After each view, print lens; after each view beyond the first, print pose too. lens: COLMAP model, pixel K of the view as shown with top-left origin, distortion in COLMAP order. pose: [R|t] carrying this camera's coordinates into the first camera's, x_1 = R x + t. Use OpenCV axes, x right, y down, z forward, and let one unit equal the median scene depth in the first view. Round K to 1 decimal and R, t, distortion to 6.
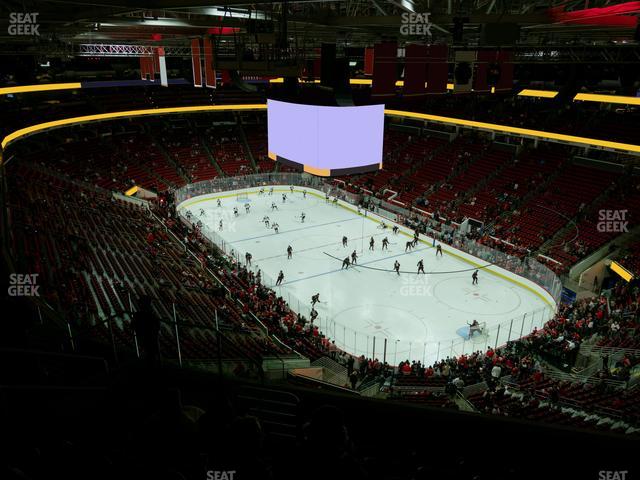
lens RADIAL K [[503.5, 0, 322.3], [0, 503.5, 251.2], [0, 0, 1]] dist [-0.048078, 0.052433]
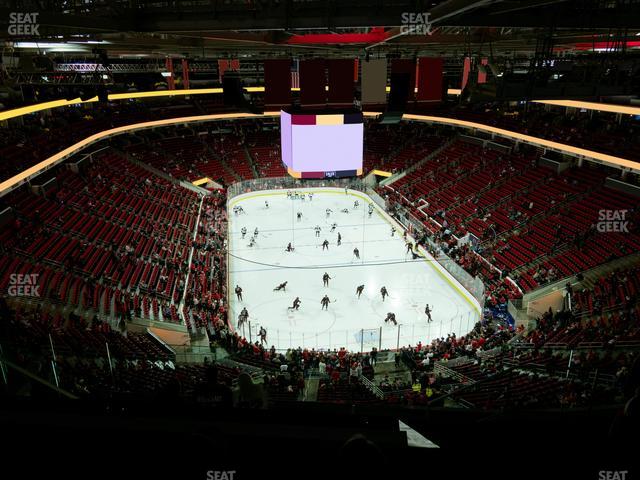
lens RADIAL K [[503.5, 0, 321.1], [0, 503.5, 245.6], [0, 0, 1]] dist [-0.048078, 0.052433]
pose [[0.930921, 0.116380, -0.346180, 0.315689], [-0.124107, 0.992269, -0.000154, -0.006329], [0.343486, 0.043107, 0.938168, -0.002265]]
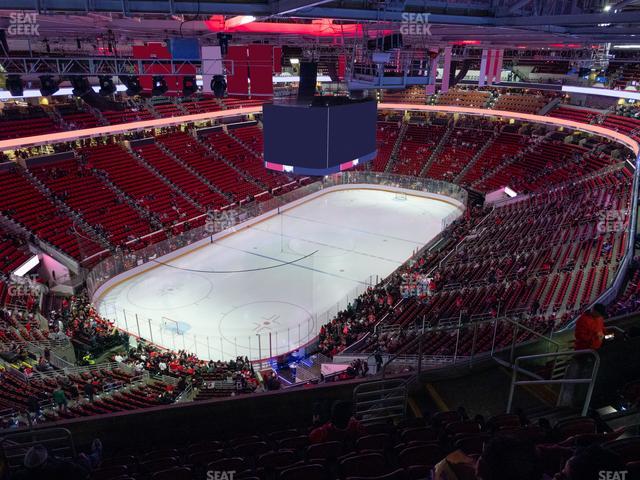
lens RADIAL K [[503.5, 0, 322.0], [0, 503.5, 243.6], [0, 0, 1]] dist [-0.048078, 0.052433]
pose [[0.455622, 0.322155, -0.829834, 0.715863], [-0.335486, 0.925621, 0.175142, -0.161007], [0.824535, 0.198599, 0.529811, 0.395103]]
